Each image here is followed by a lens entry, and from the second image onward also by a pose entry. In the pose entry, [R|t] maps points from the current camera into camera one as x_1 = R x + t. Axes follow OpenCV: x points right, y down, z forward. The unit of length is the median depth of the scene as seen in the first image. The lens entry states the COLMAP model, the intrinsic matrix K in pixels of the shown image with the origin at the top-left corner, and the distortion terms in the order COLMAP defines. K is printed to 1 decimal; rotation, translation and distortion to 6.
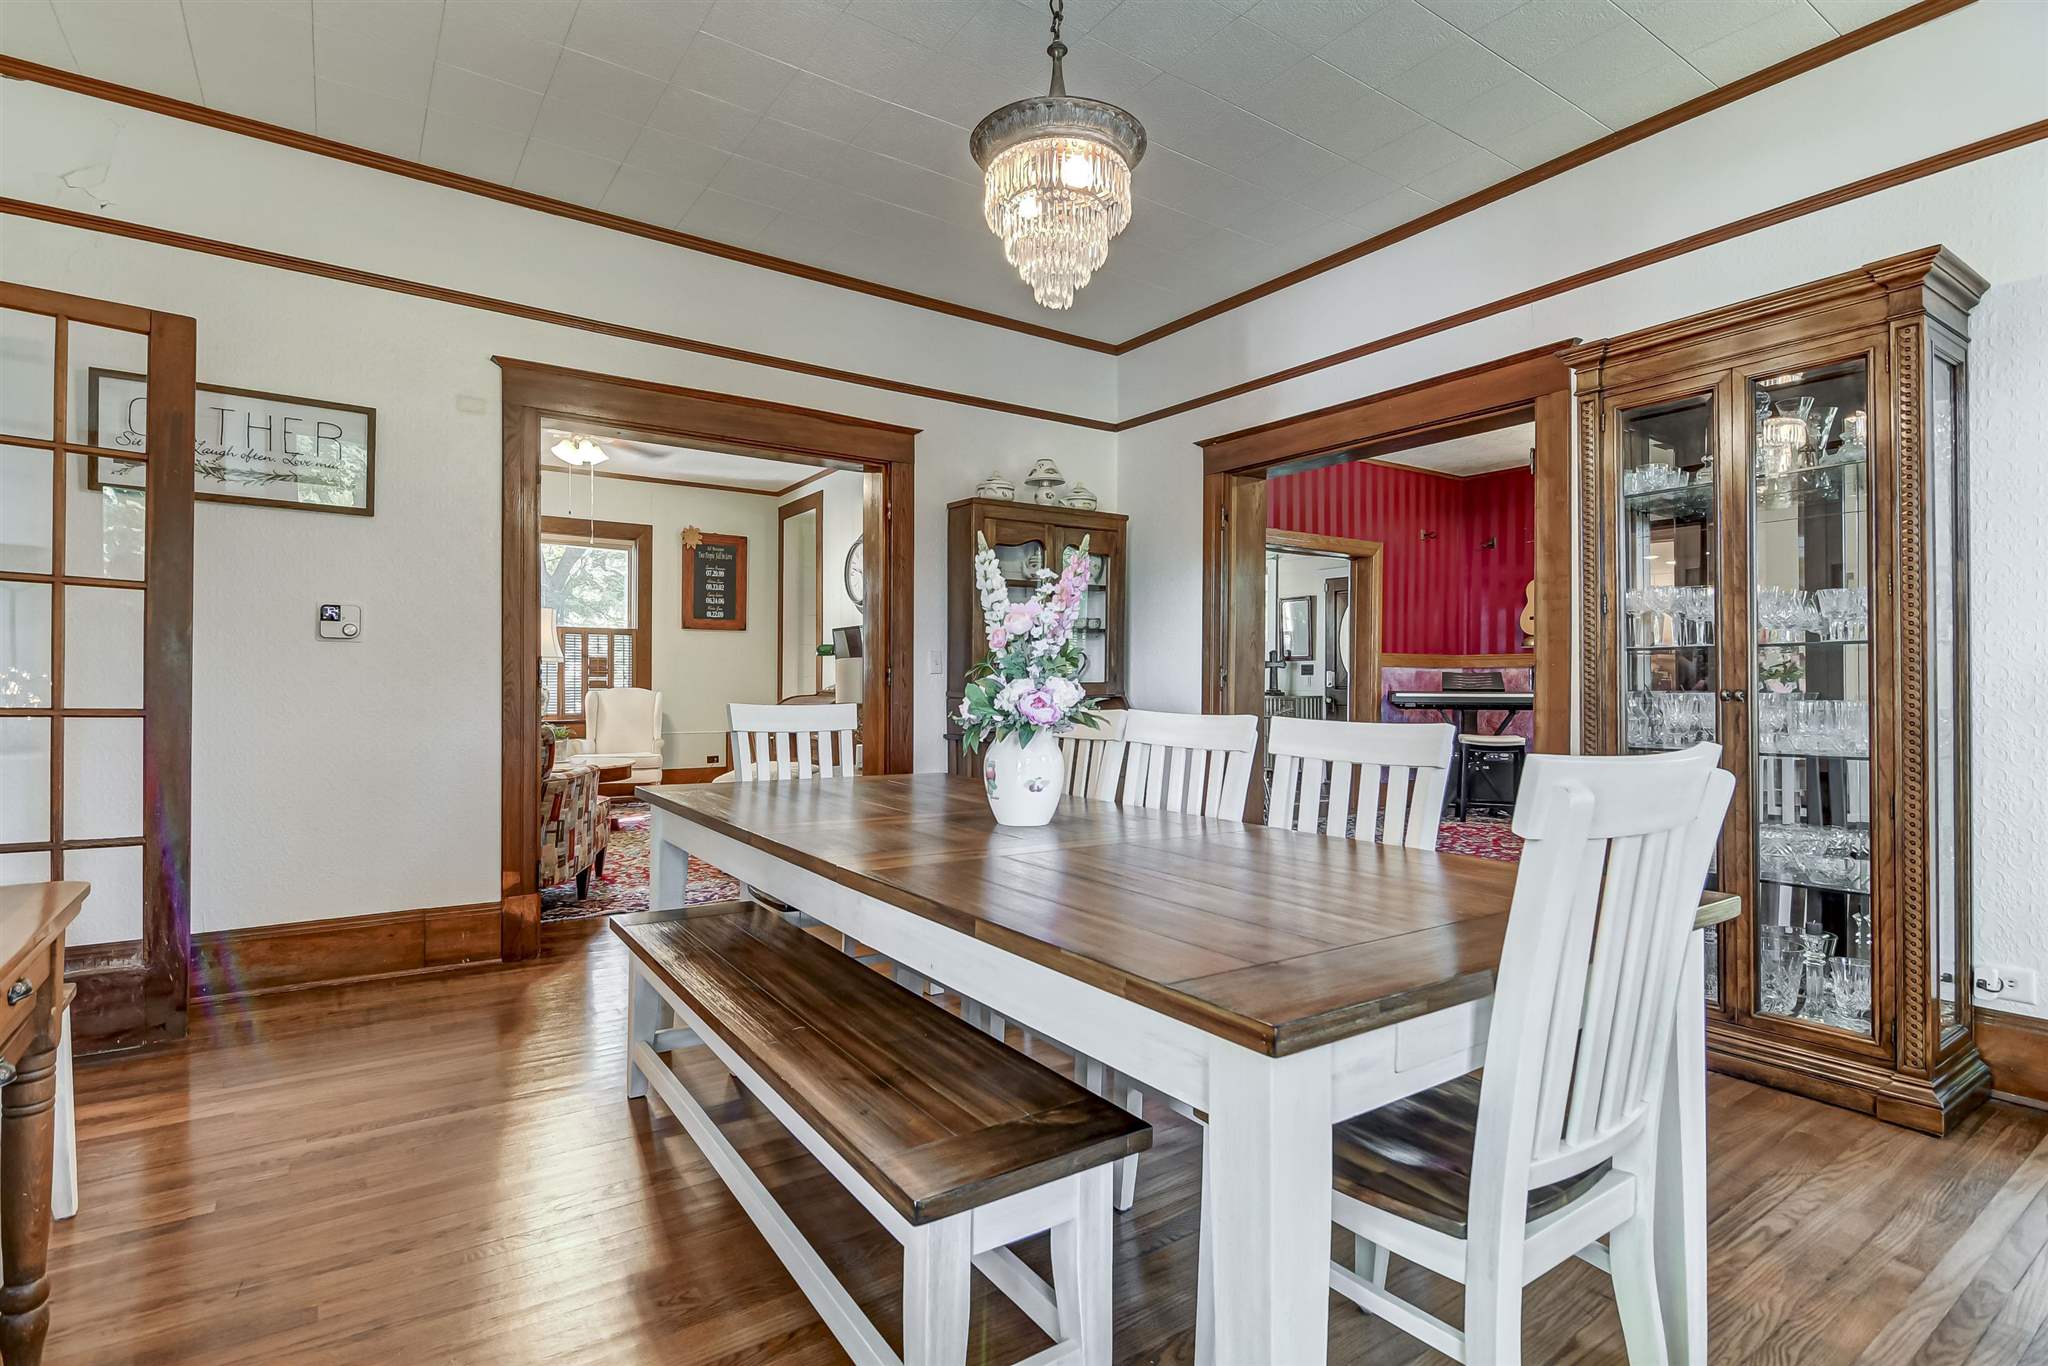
lens RADIAL K [[980.8, 0, 1009.5], [0, 980.8, 679.0], [0, 0, 1]] dist [0.004196, -0.004724]
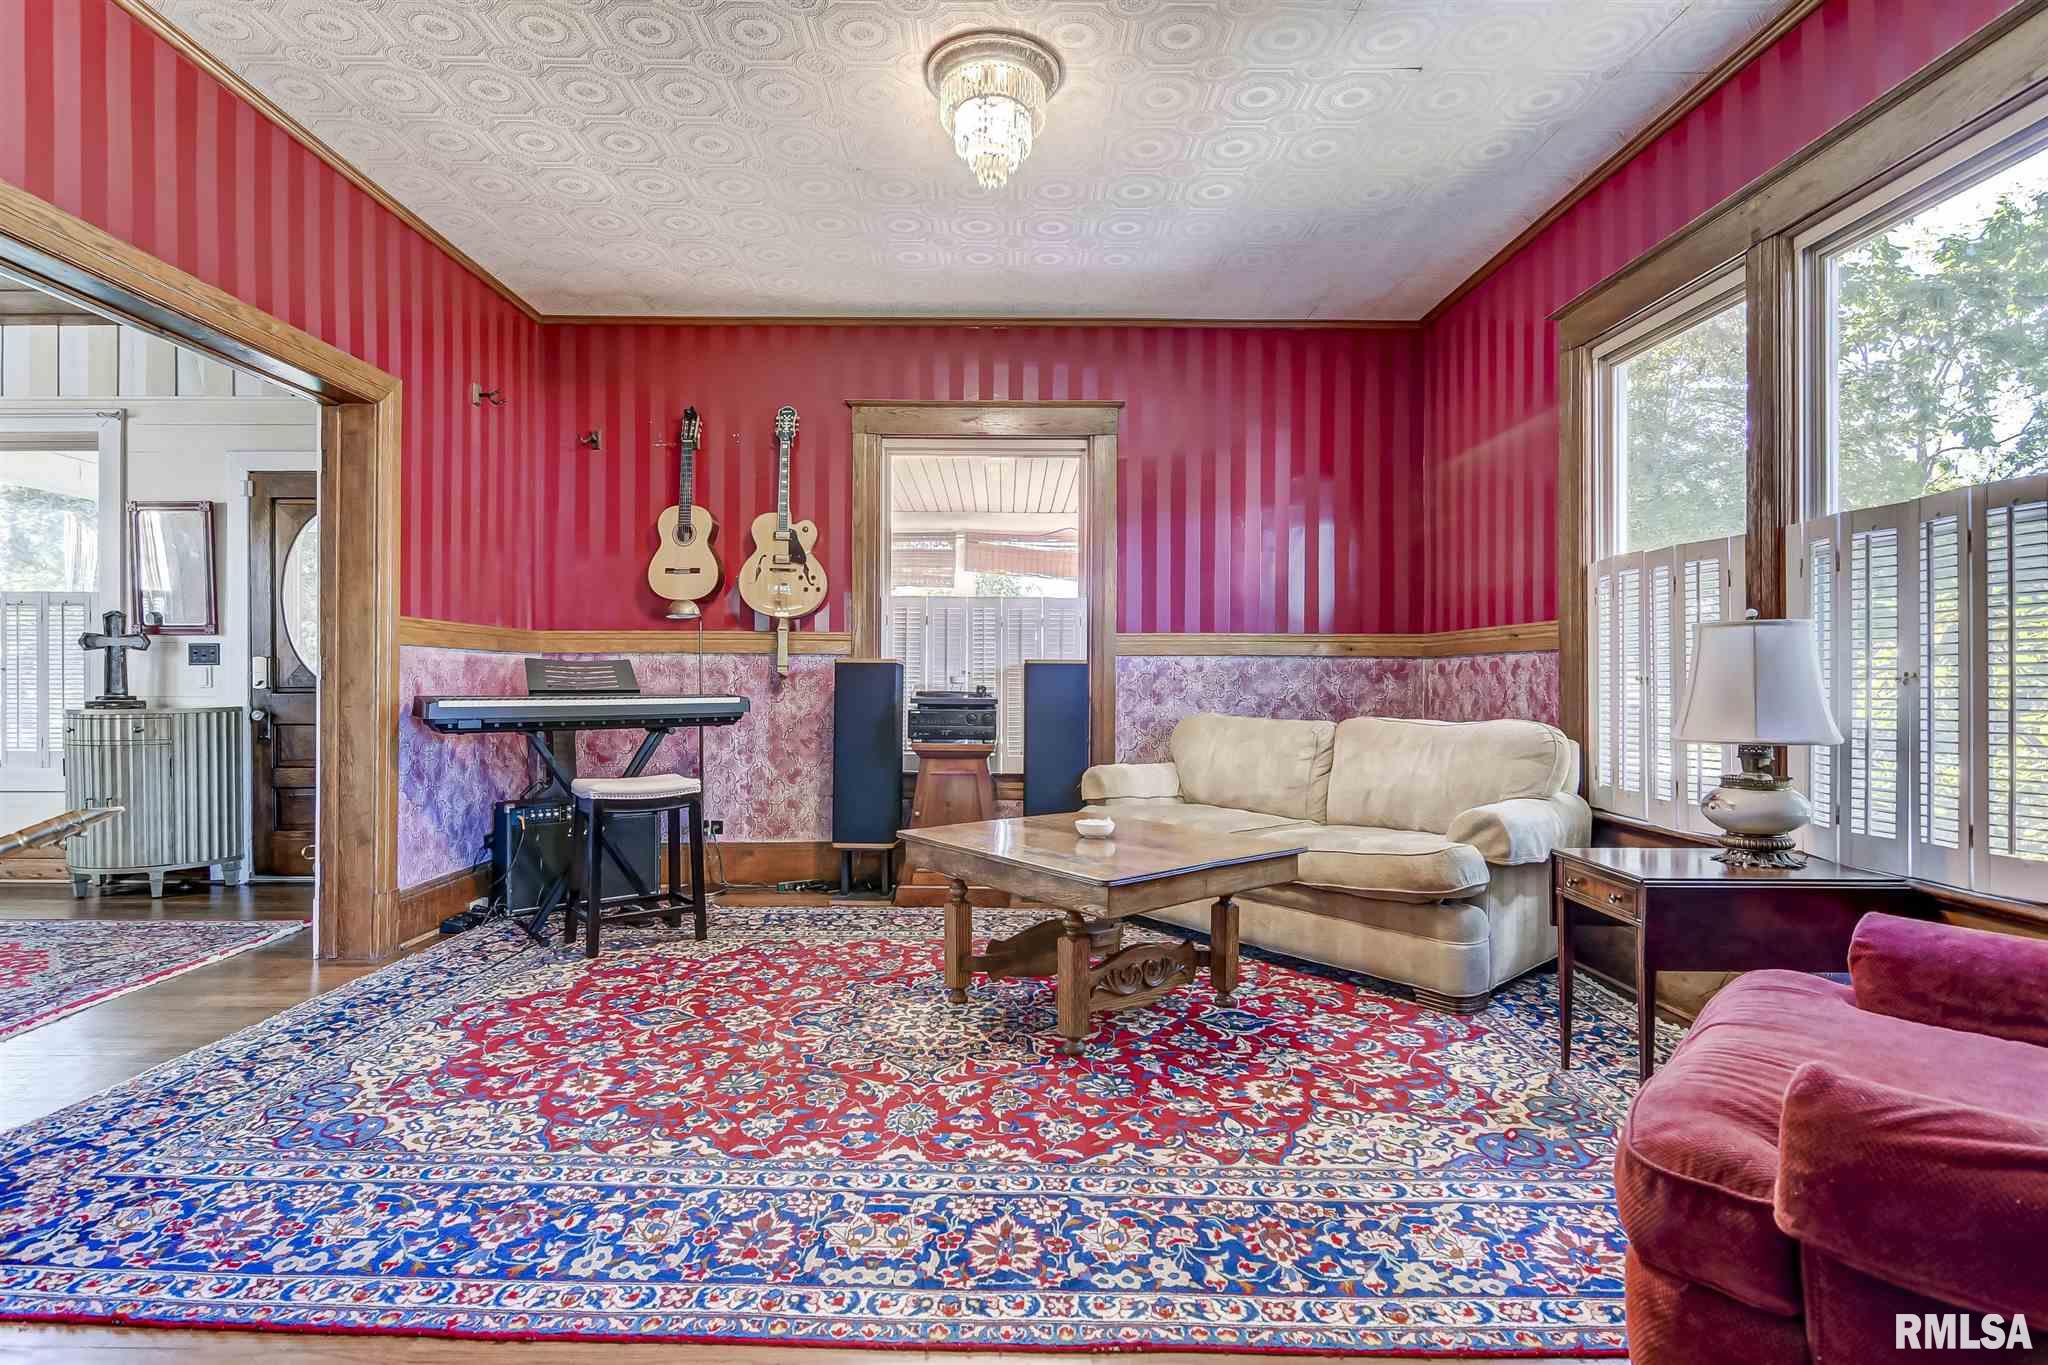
lens RADIAL K [[980.8, 0, 1004.1], [0, 980.8, 683.7], [0, 0, 1]] dist [0.004196, -0.004724]
pose [[0.559857, -0.001883, 0.828587, 0.150156], [-0.001876, 0.999992, 0.003541, 0.003676], [-0.828587, -0.003537, 0.559849, 0.489122]]
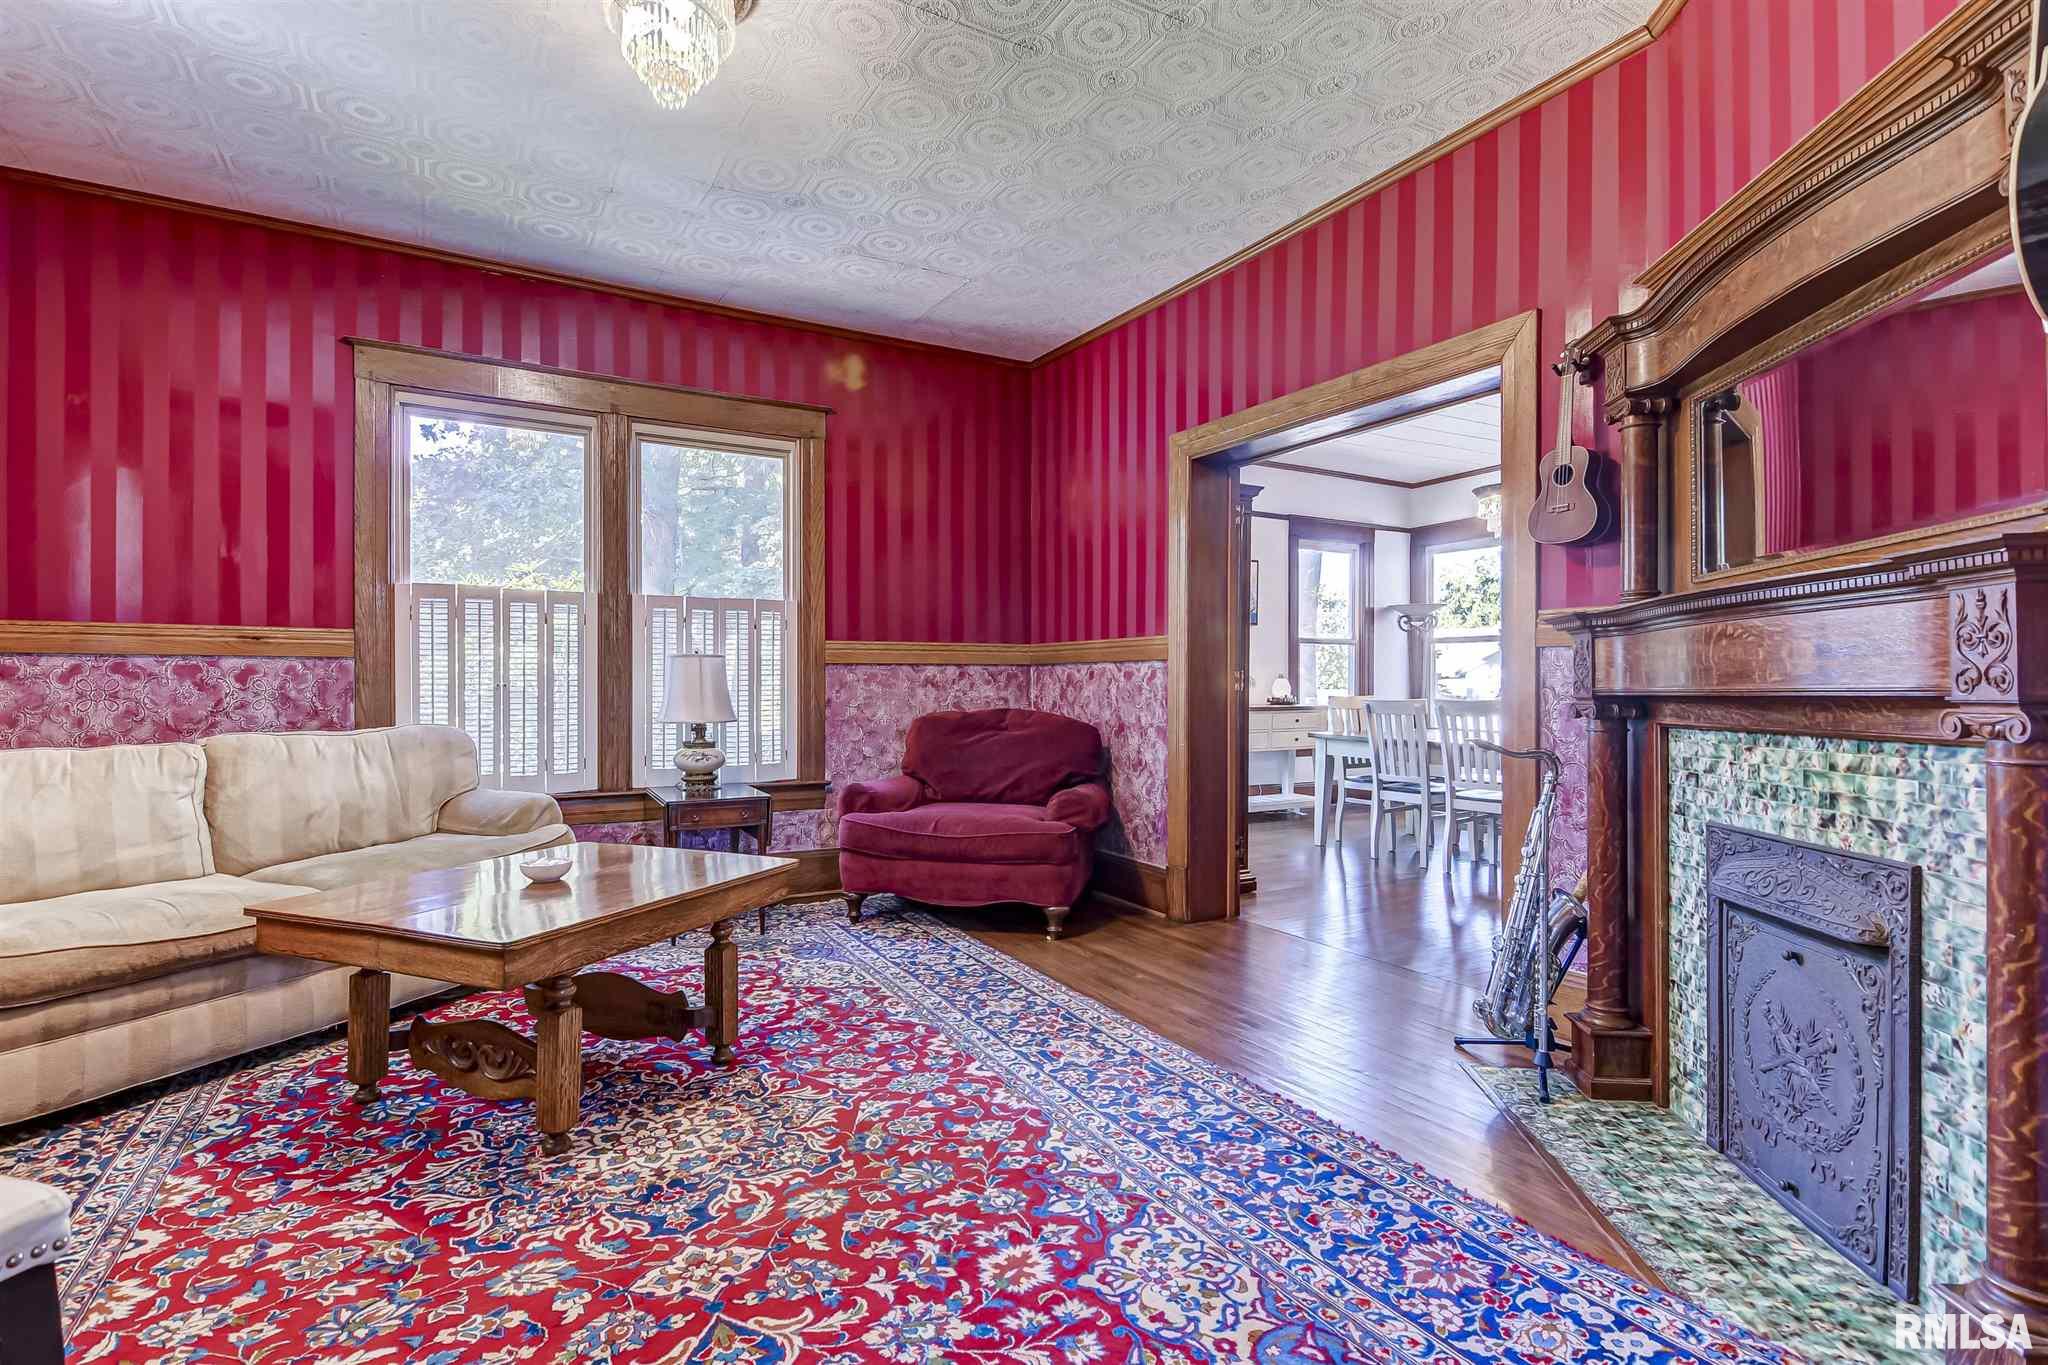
lens RADIAL K [[980.8, 0, 1028.4], [0, 980.8, 683.4], [0, 0, 1]] dist [0.004196, -0.004724]
pose [[-0.998114, 0.001232, 0.061371, 0.393289], [0.001170, 0.999999, -0.001049, 0.001997], [-0.061372, -0.000975, -0.998114, 1.217168]]
